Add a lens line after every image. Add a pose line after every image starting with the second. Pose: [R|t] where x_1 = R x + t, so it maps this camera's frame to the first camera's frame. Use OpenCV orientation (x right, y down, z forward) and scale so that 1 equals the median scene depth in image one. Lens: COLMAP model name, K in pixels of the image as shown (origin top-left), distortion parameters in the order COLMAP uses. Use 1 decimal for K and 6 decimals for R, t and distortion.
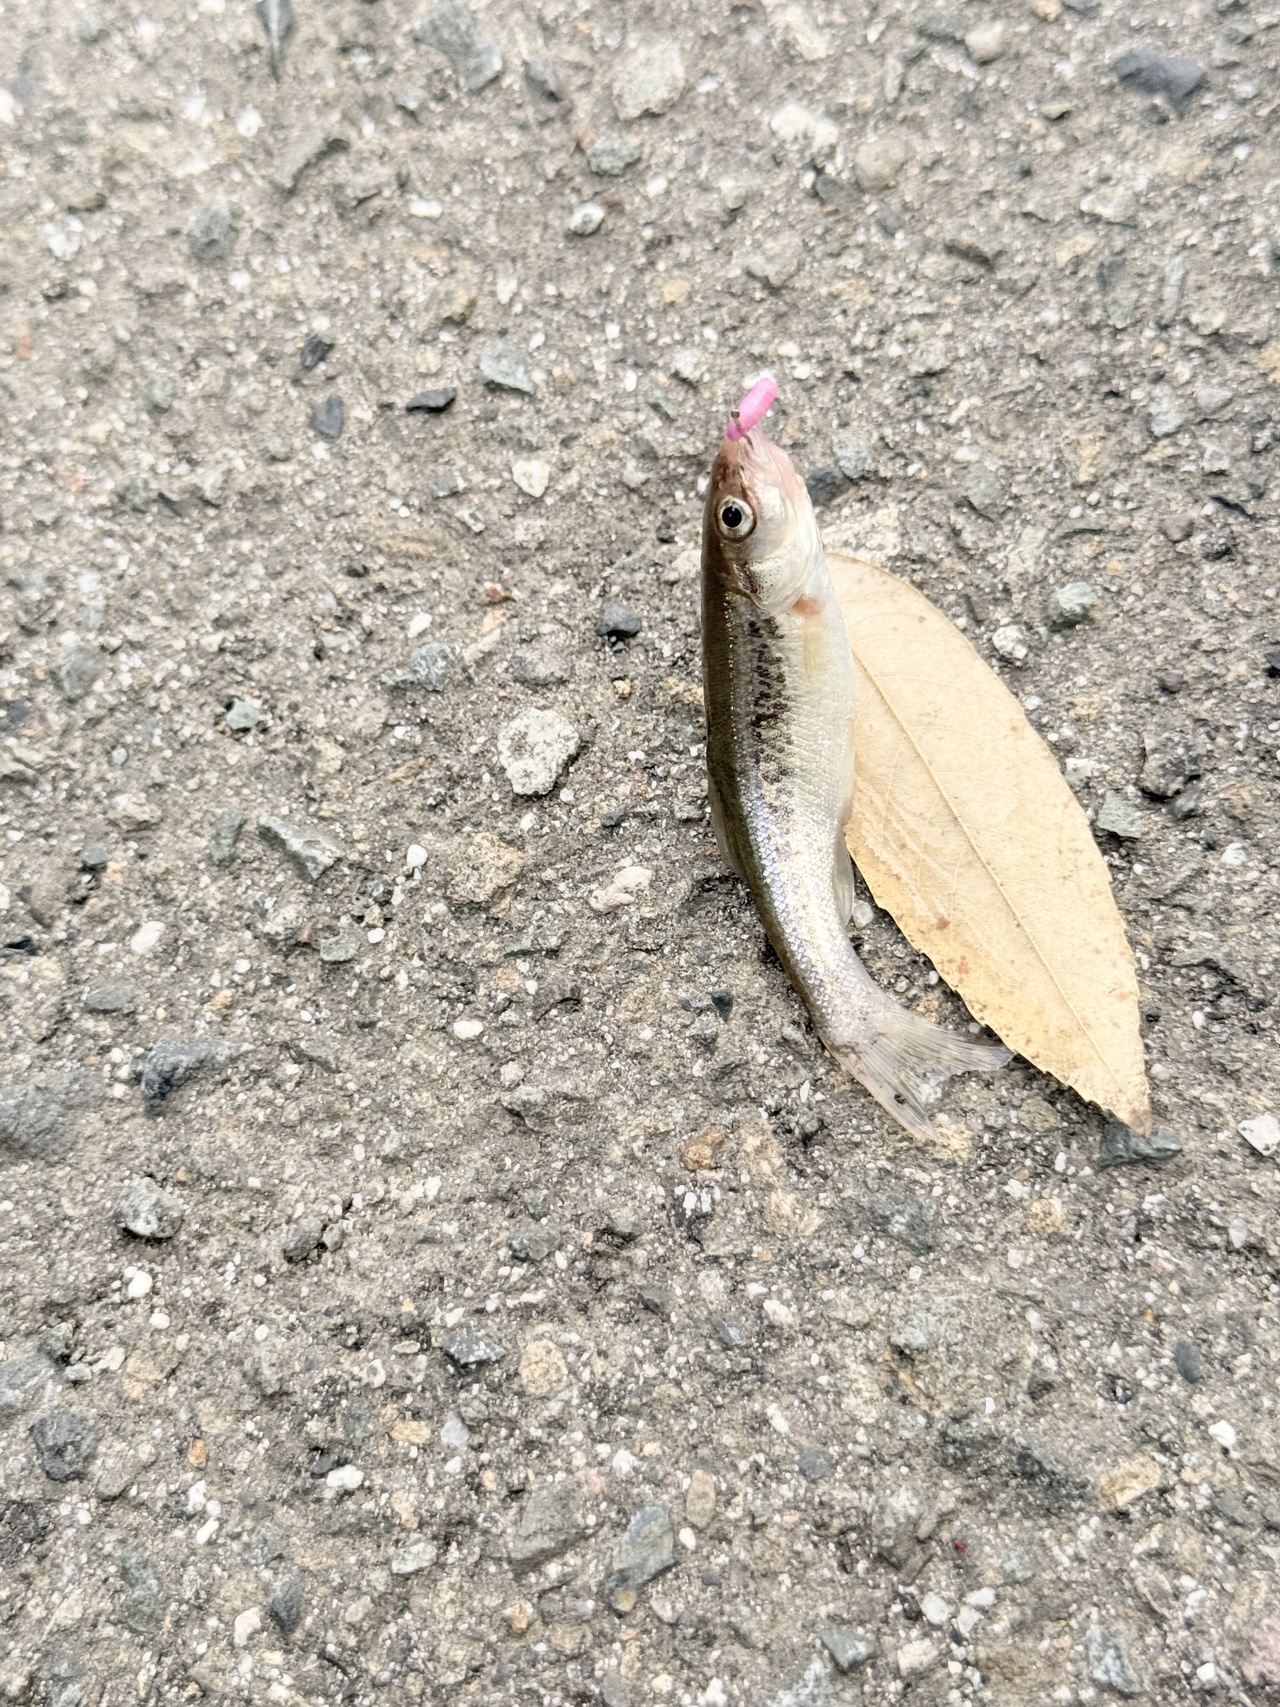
lens RADIAL K [[2347.9, 0, 647.1], [0, 2347.9, 852.9], [0, 0, 1]] dist [0.102073, 0.000000]
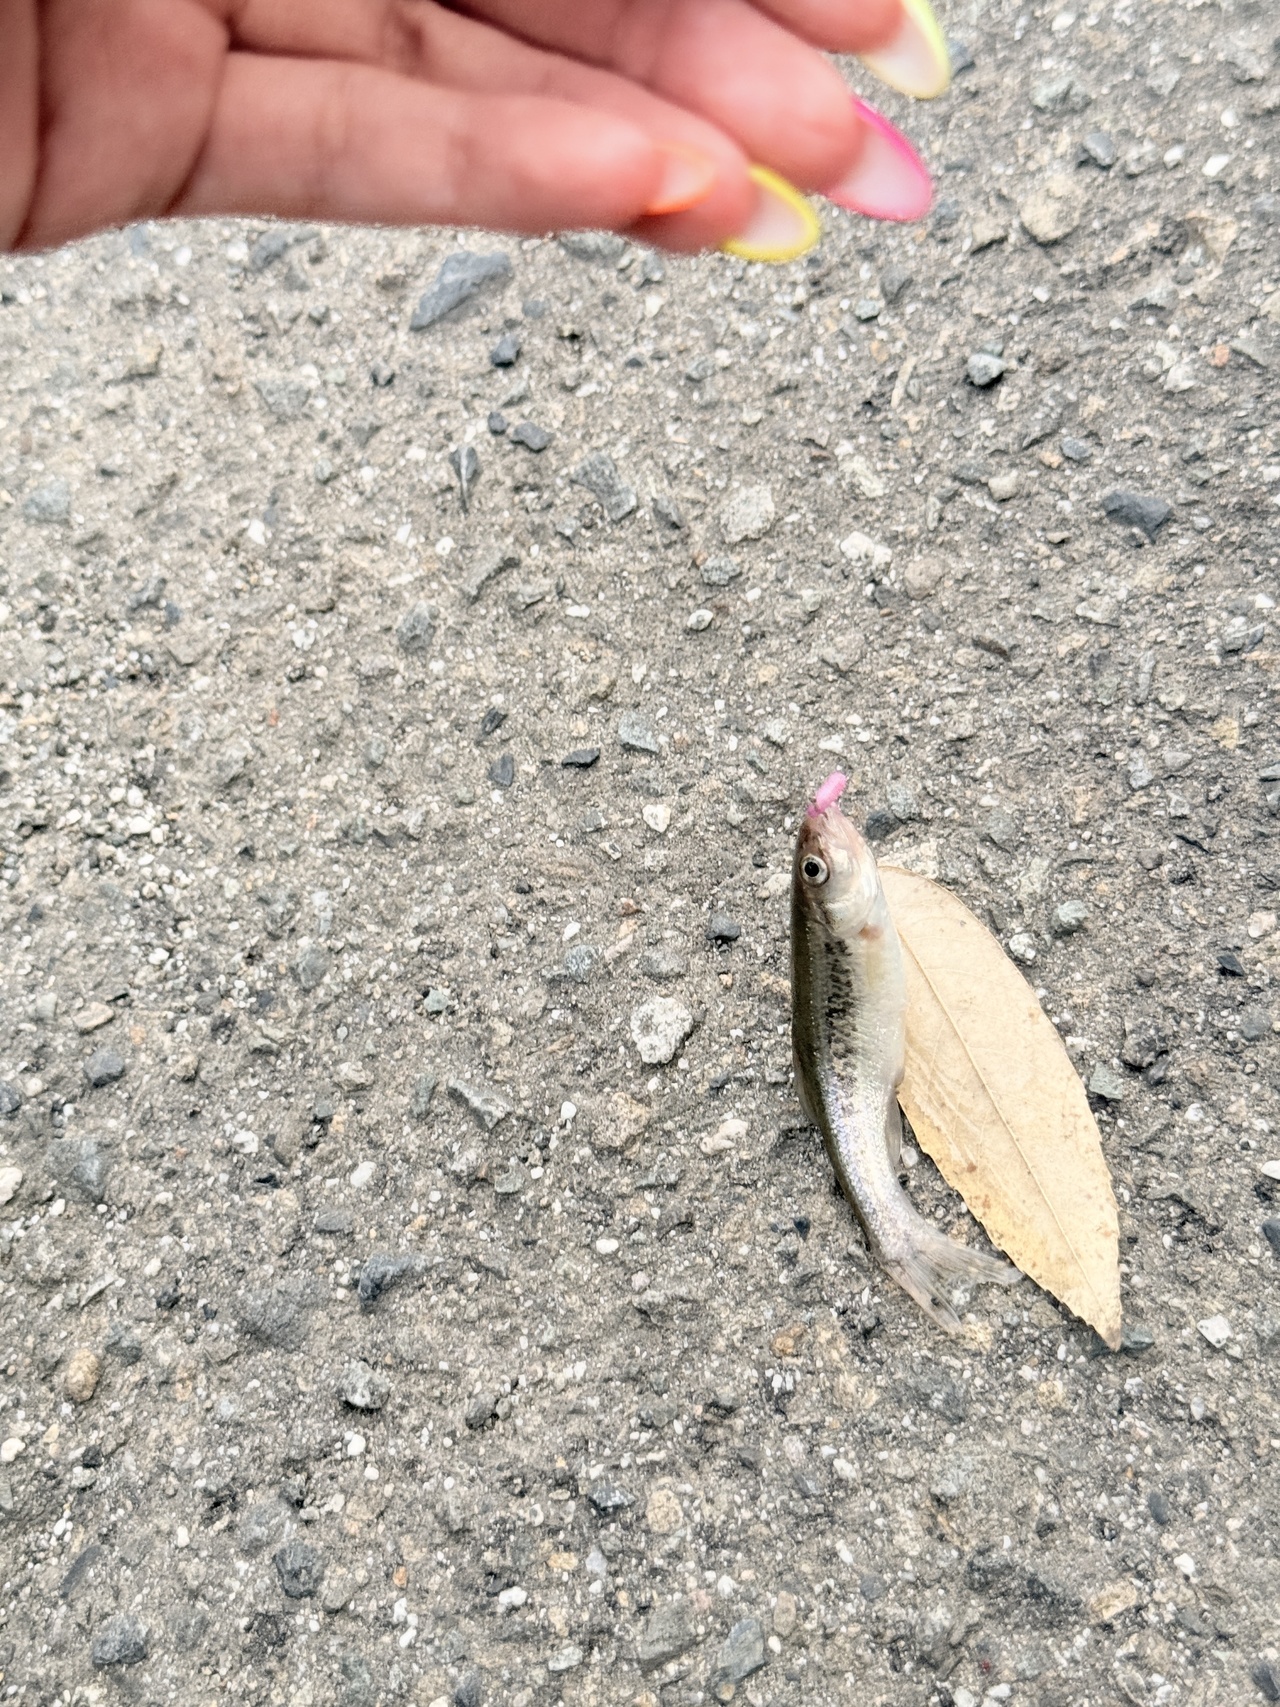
lens RADIAL K [[2347.9, 0, 637.0], [0, 2347.9, 846.0], [0, 0, 1]] dist [0.102073, 0.000000]
pose [[0.997484, -0.008158, -0.070420, 0.033236], [0.001040, 0.994933, -0.100536, -0.013966], [0.070884, 0.100209, 0.992438, -0.307949]]
